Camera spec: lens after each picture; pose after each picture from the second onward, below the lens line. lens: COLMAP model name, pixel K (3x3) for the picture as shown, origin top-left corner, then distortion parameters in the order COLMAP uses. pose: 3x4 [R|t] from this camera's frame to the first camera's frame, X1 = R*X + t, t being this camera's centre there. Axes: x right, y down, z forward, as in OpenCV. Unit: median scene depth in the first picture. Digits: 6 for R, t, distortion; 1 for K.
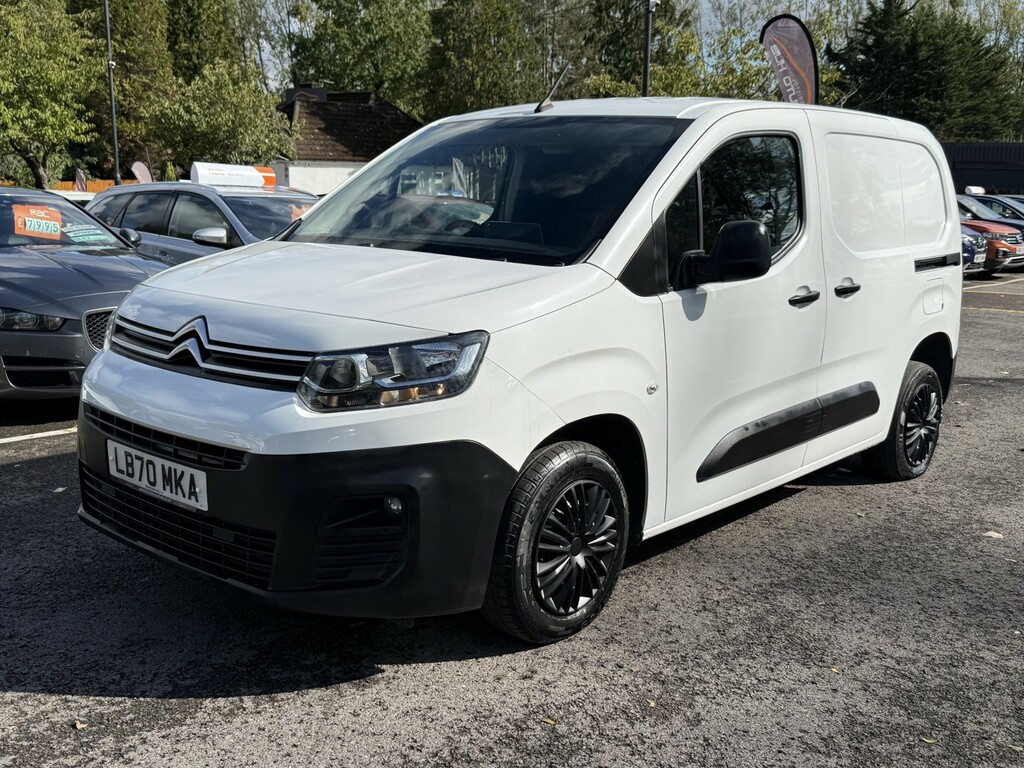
lens RADIAL K [[1066.4, 0, 527.4], [0, 1066.4, 370.7], [0, 0, 1]] dist [0.017775, 0.014763]
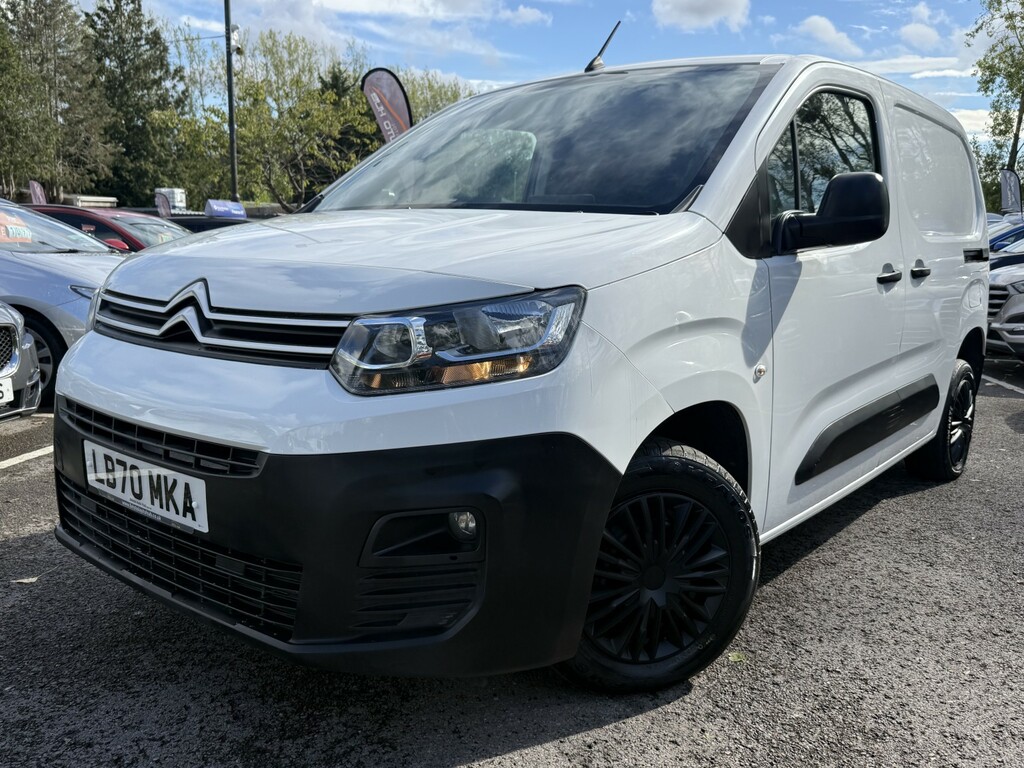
lens RADIAL K [[873.6, 0, 509.8], [0, 873.6, 381.9], [0, 0, 1]] dist [0.005940, -0.010139]
pose [[0.999821, -0.009882, 0.016141, -0.095107], [0.010112, 0.999848, -0.014198, 0.036009], [-0.015998, 0.014359, 0.999769, 0.374156]]
